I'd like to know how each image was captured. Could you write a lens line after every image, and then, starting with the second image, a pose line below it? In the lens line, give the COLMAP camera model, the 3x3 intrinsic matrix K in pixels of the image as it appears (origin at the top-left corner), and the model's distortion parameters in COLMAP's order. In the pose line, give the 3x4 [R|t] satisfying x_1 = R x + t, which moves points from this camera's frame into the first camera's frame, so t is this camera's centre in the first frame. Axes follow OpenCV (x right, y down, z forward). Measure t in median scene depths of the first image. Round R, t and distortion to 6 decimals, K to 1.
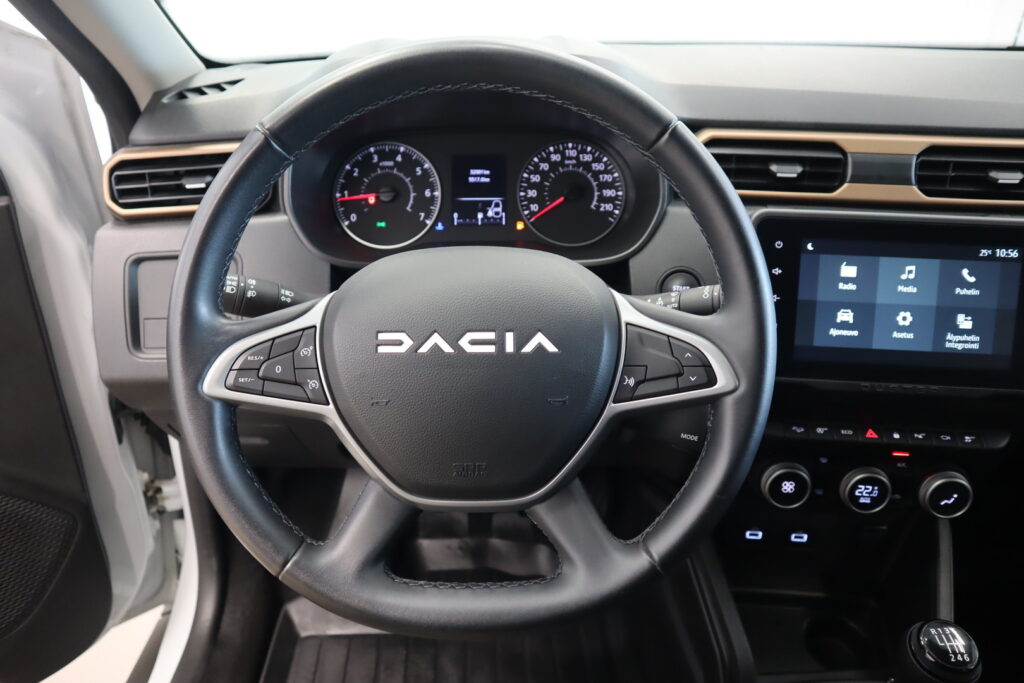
lens RADIAL K [[717.4, 0, 512.0], [0, 717.4, 341.5], [0, 0, 1]] dist [-0.161024, 0.130269]
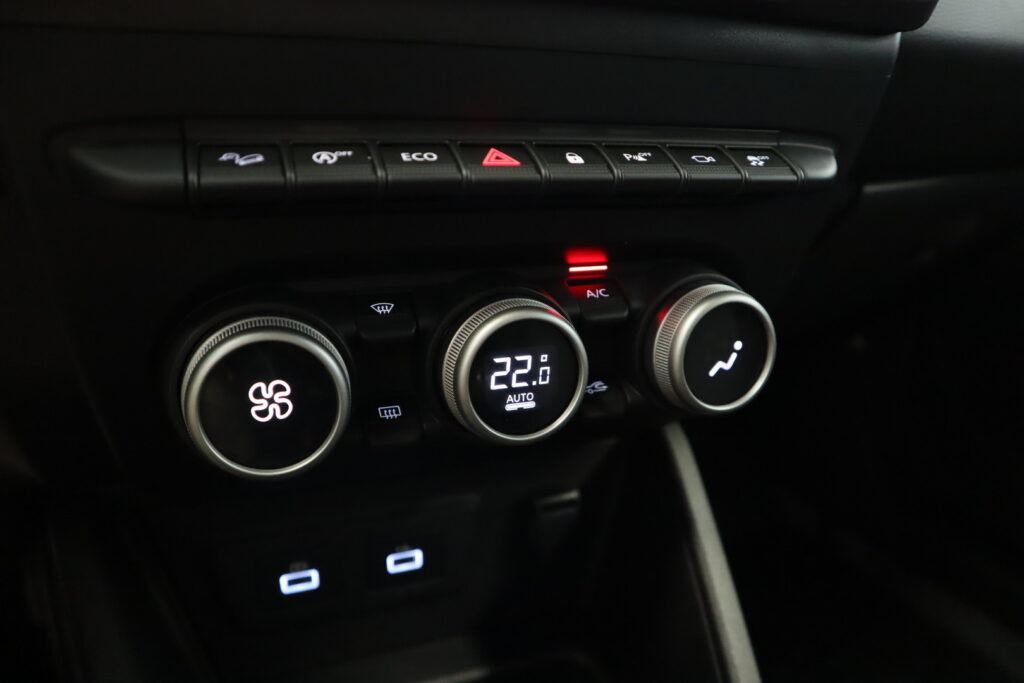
lens RADIAL K [[717.4, 0, 512.0], [0, 717.4, 341.5], [0, 0, 1]] dist [-0.161024, 0.130269]
pose [[0.877552, -0.125719, 0.462706, 0.364286], [0.157009, 0.987155, -0.029564, 0.216528], [-0.453046, 0.098593, 0.886018, 0.717501]]
